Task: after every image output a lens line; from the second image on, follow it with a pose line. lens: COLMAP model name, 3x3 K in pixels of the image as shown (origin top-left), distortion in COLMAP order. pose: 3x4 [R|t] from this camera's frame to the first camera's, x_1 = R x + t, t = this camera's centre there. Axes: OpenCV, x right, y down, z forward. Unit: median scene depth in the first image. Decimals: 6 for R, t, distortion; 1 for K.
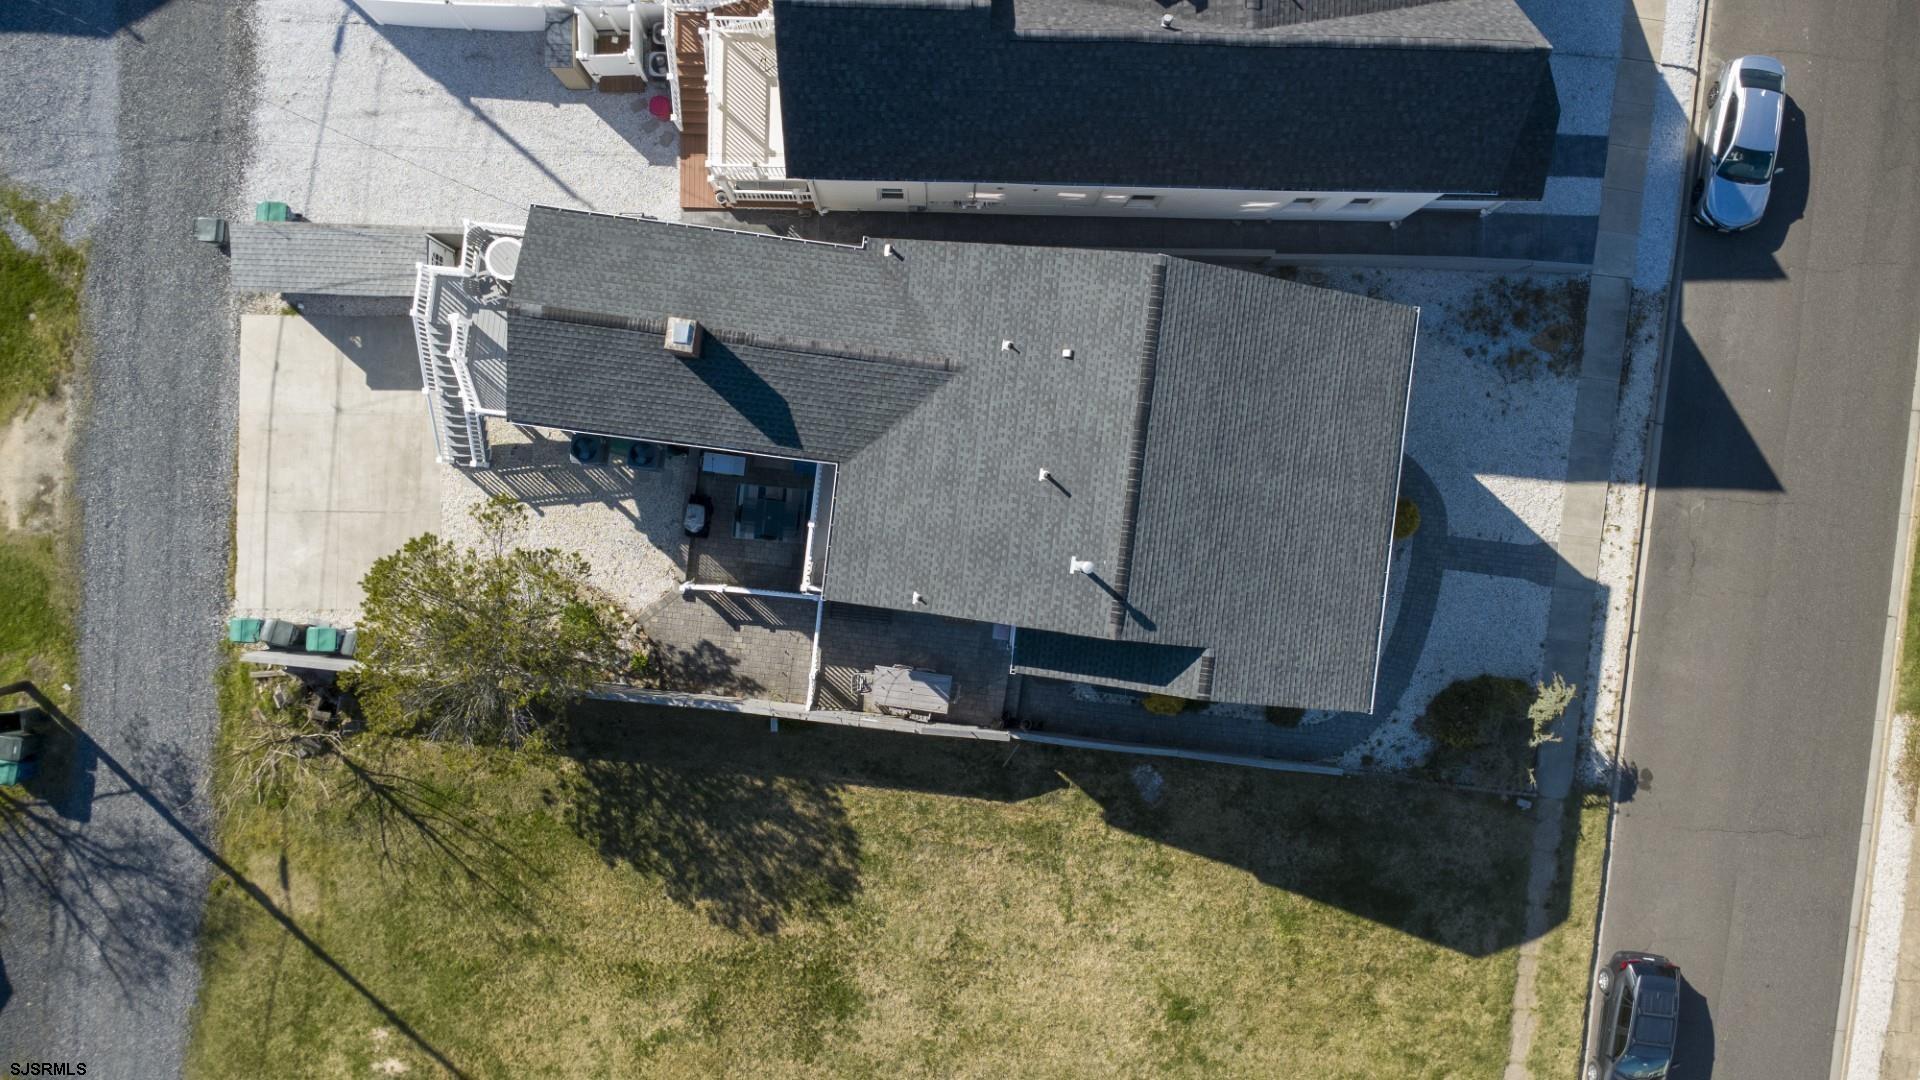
lens RADIAL K [[1353.9, 0, 958.2], [0, 1353.9, 551.6], [0, 0, 1]] dist [0.034766, -0.051355]
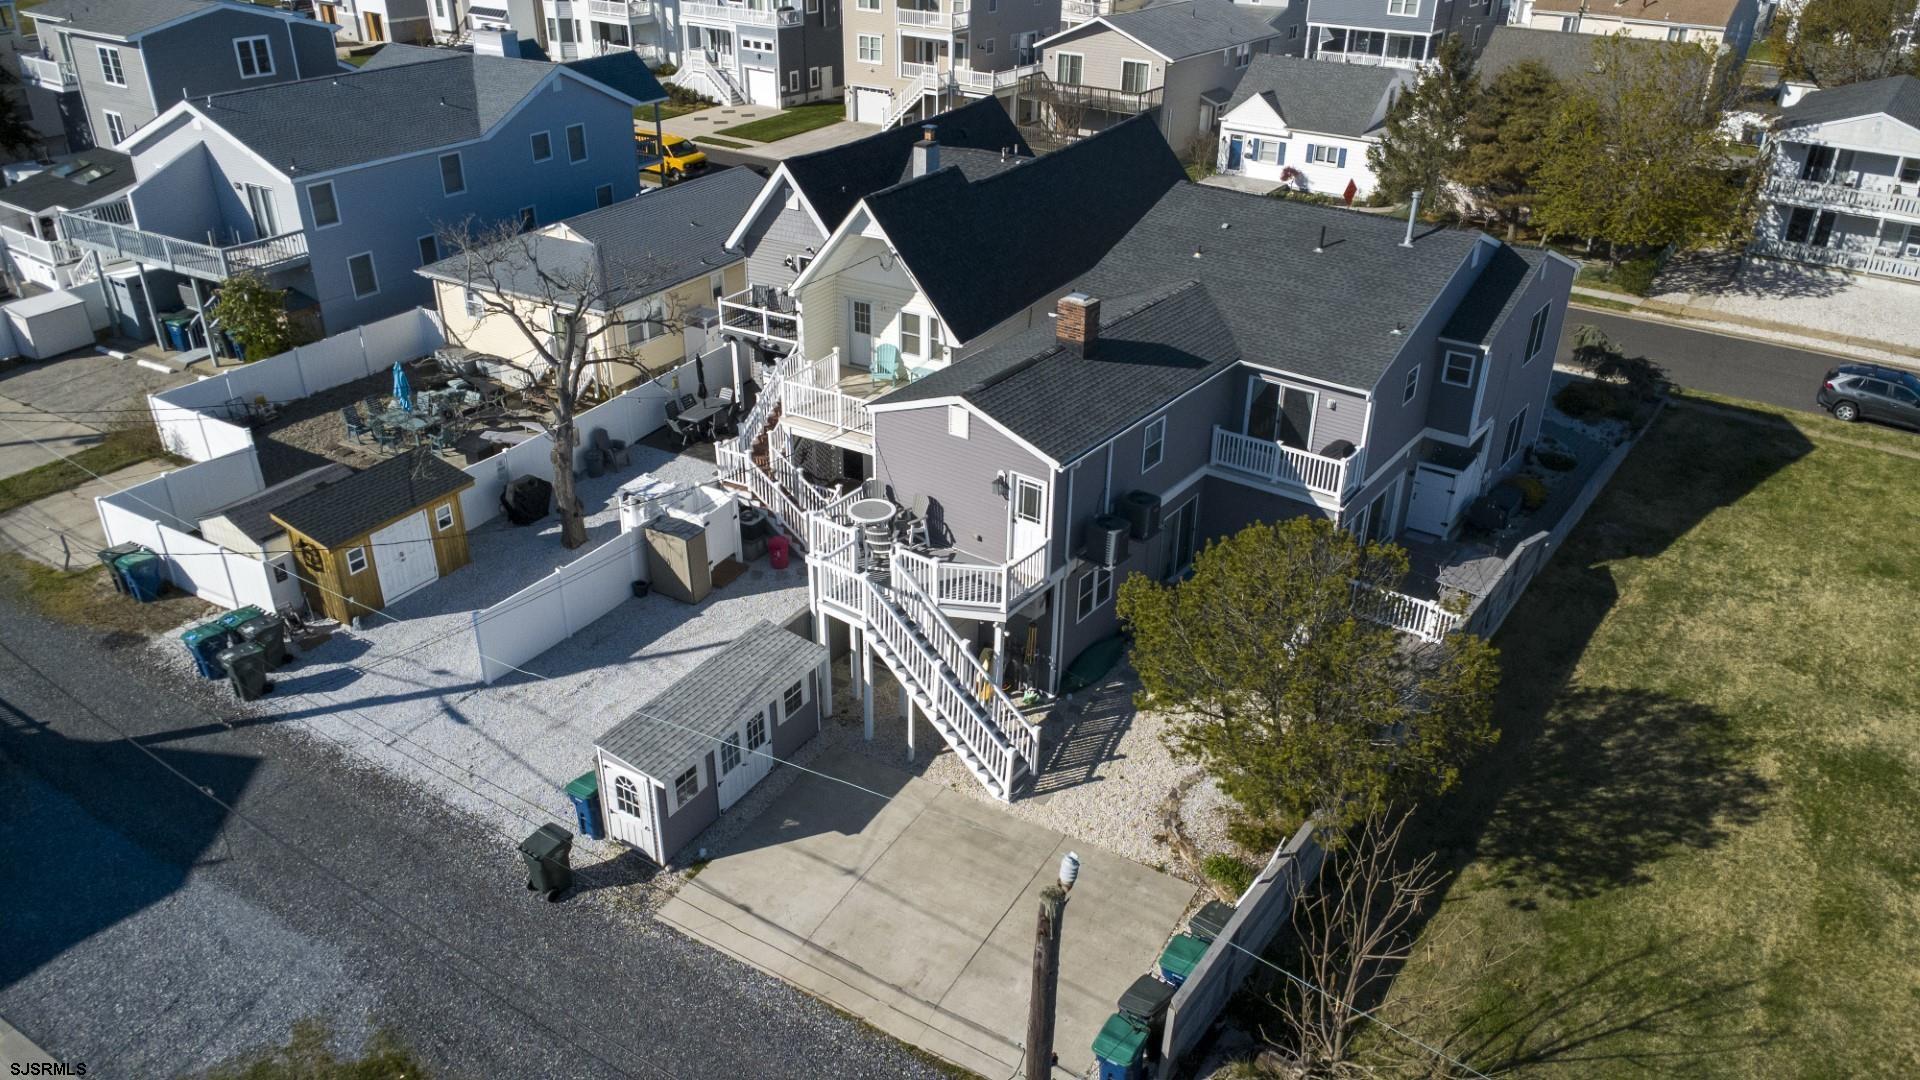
lens RADIAL K [[1353.9, 0, 960.3], [0, 1353.9, 543.4], [0, 0, 1]] dist [0.034766, -0.051355]
pose [[0.489130, -0.431244, 0.758143, -0.859474], [0.872158, 0.232217, -0.430600, 0.186217], [0.009640, 0.871839, 0.489697, 0.530278]]
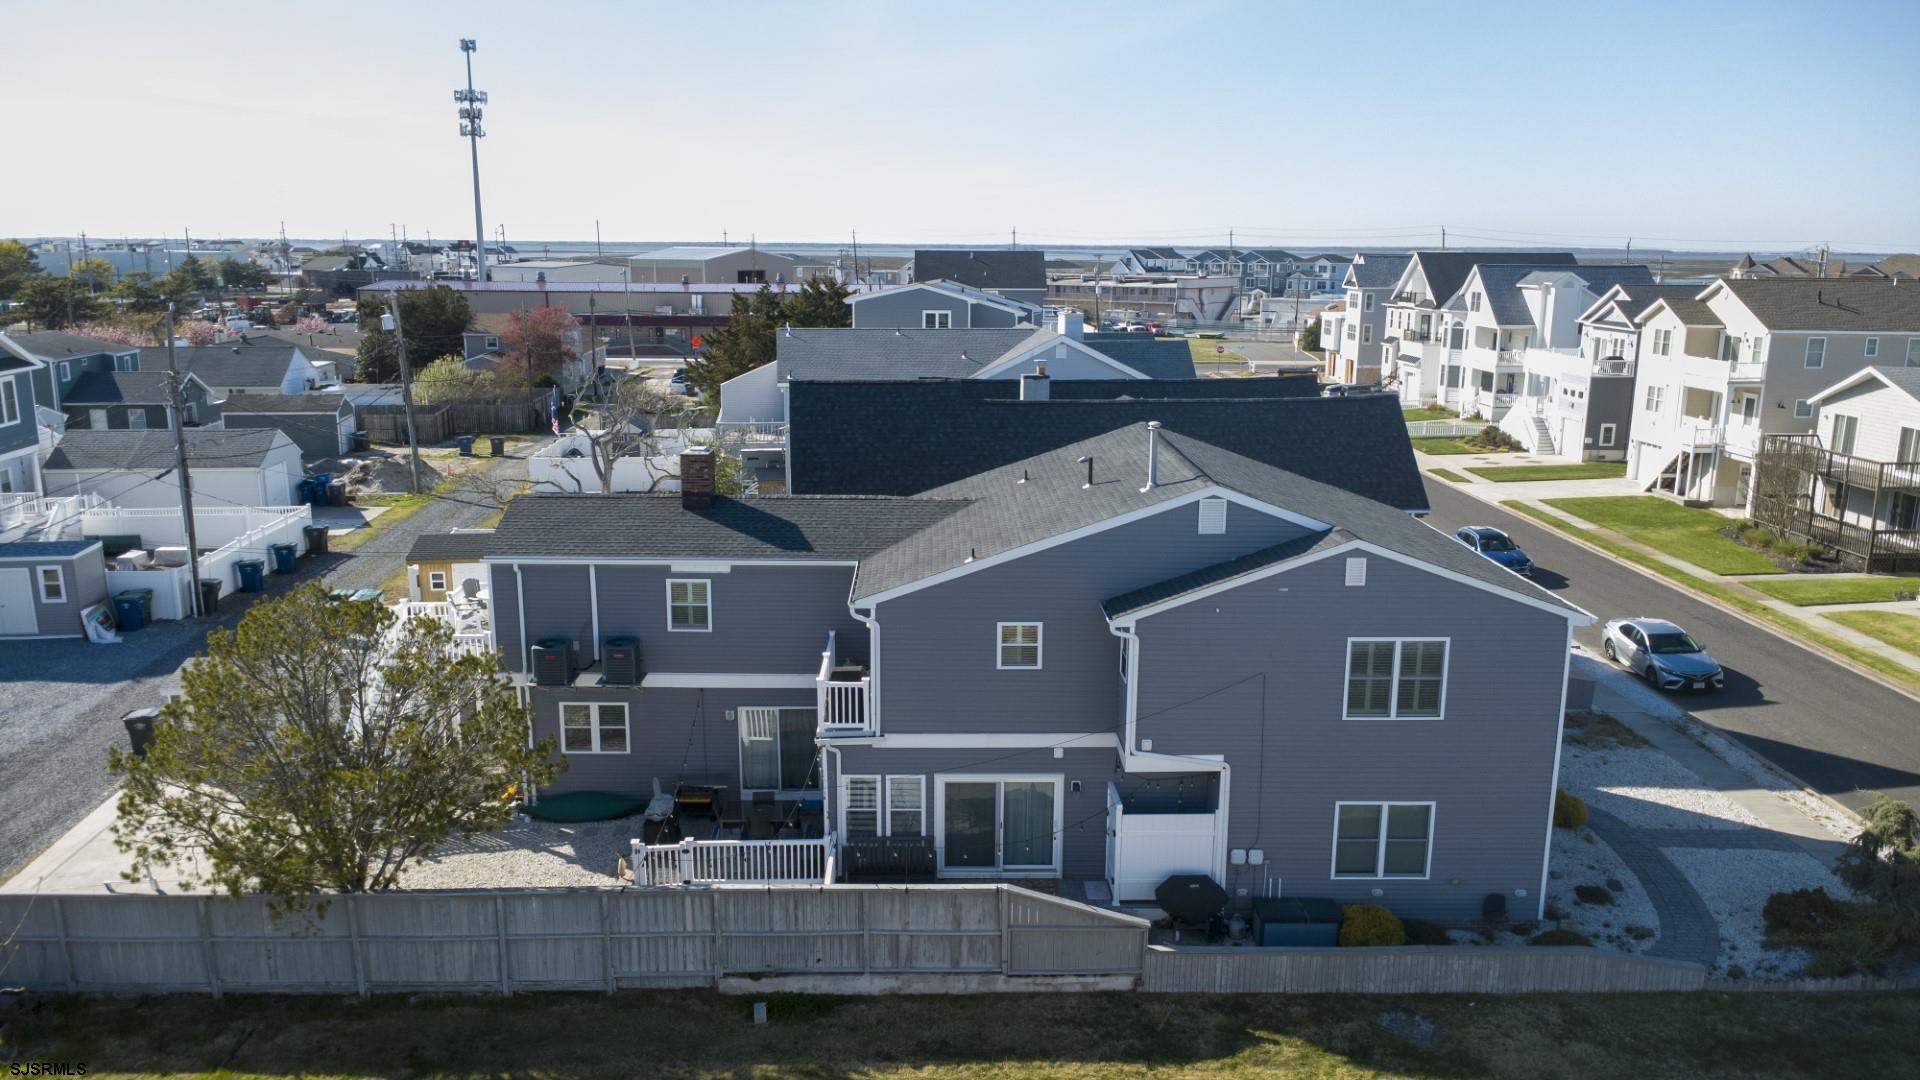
lens RADIAL K [[1353.9, 0, 959.8], [0, 1353.9, 547.0], [0, 0, 1]] dist [0.034766, -0.051355]
pose [[0.990312, -0.052307, 0.128633, -0.115618], [0.136789, 0.208030, -0.968510, 0.673138], [0.023900, 0.976723, 0.213170, 0.684634]]
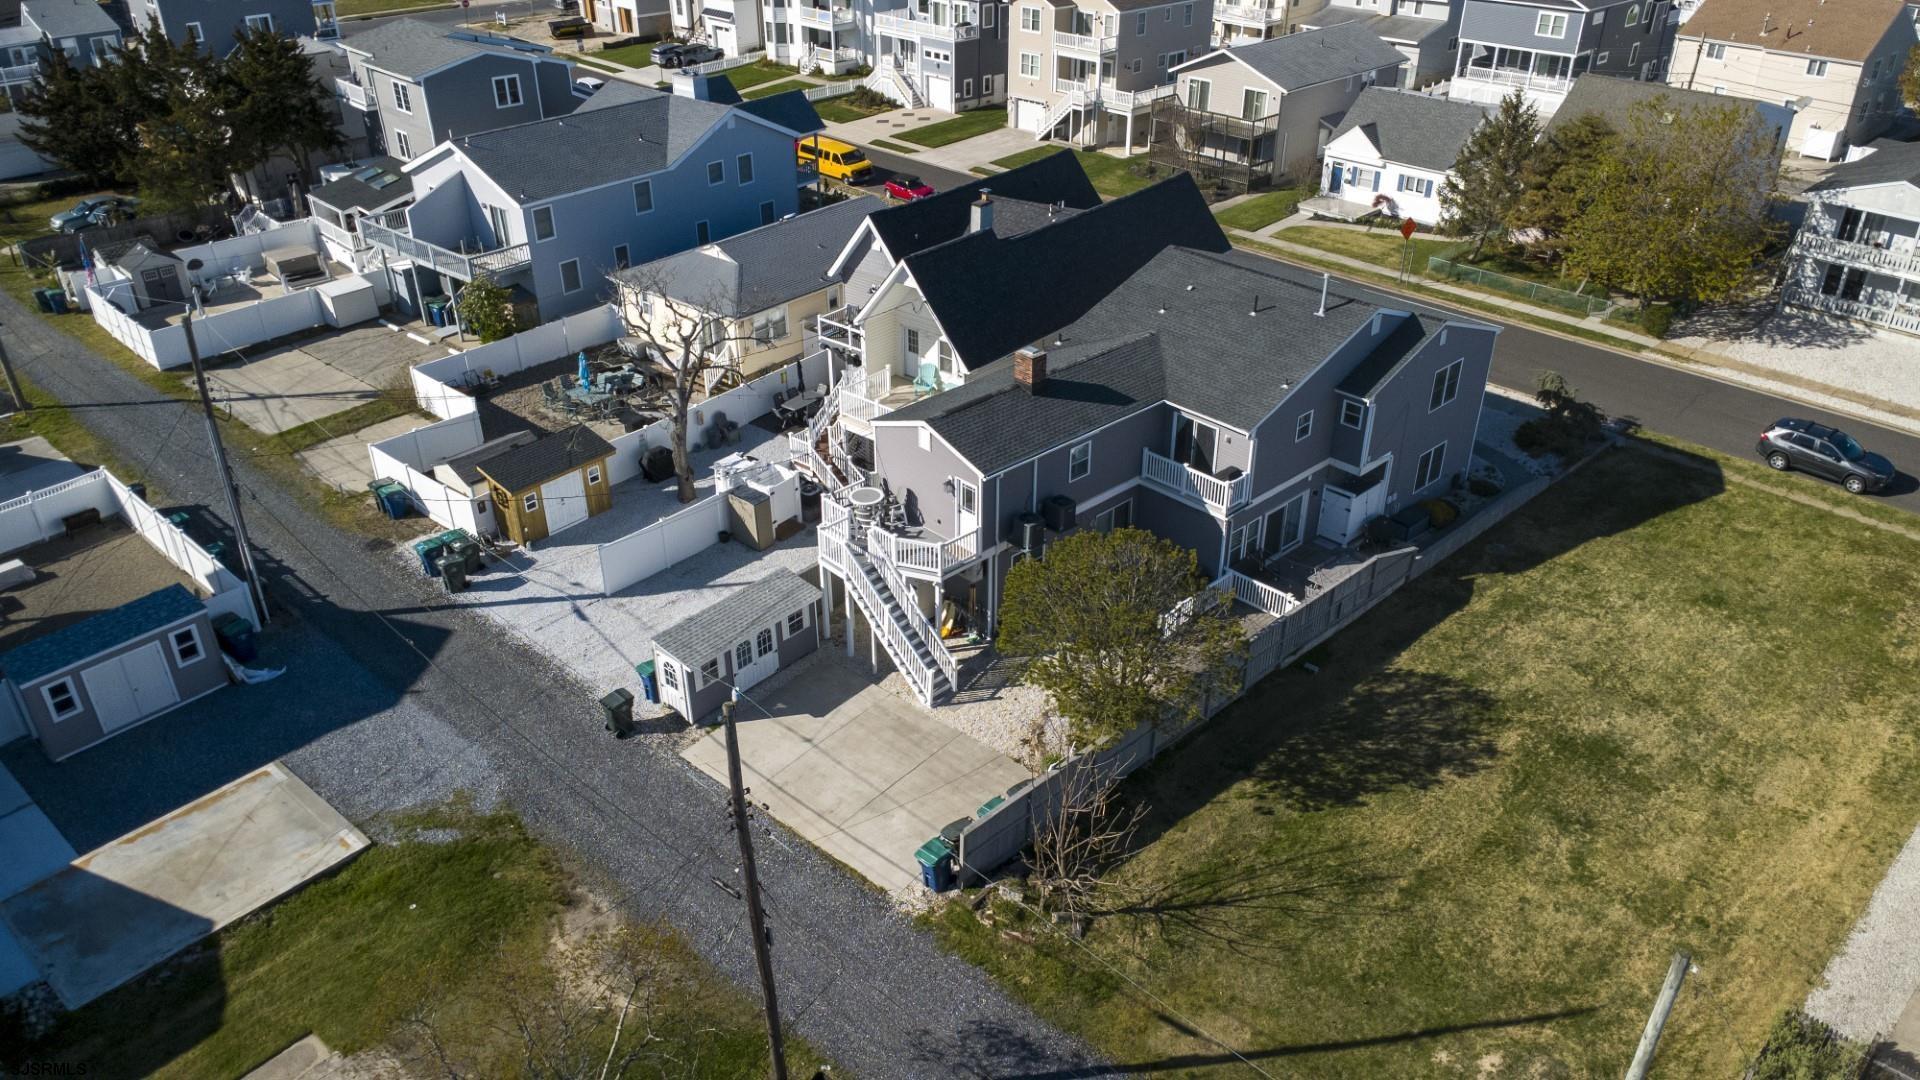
lens RADIAL K [[1353.9, 0, 960.7], [0, 1353.9, 545.8], [0, 0, 1]] dist [0.034766, -0.051355]
pose [[0.637709, -0.415847, 0.648381, -0.964522], [0.769800, 0.314433, -0.555463, 0.479084], [0.027115, 0.853348, 0.520636, 0.361799]]
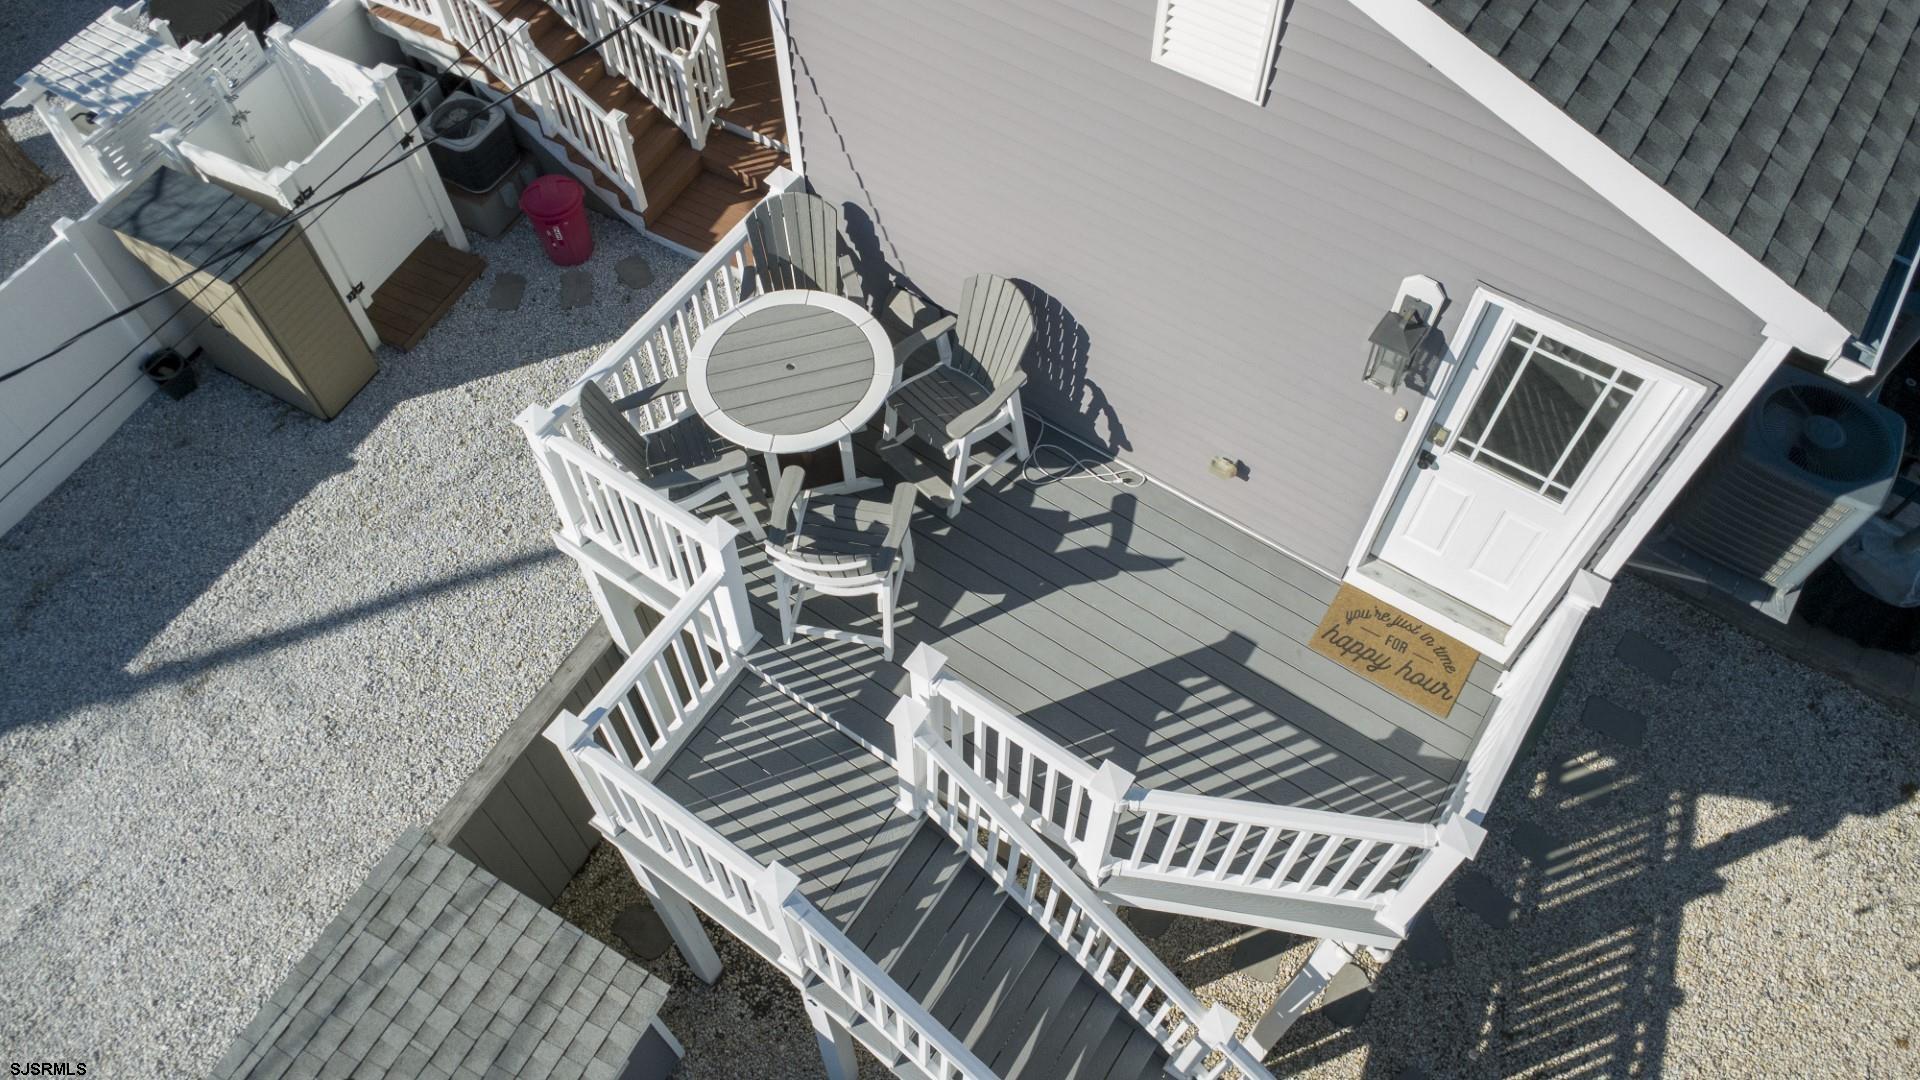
lens RADIAL K [[1353.9, 0, 968.1], [0, 1353.9, 539.1], [0, 0, 1]] dist [0.034766, -0.051355]
pose [[0.460113, -0.759073, 0.460547, -0.386061], [0.887671, 0.382571, -0.256281, -0.114816], [0.018344, 0.526733, 0.849833, 0.745735]]
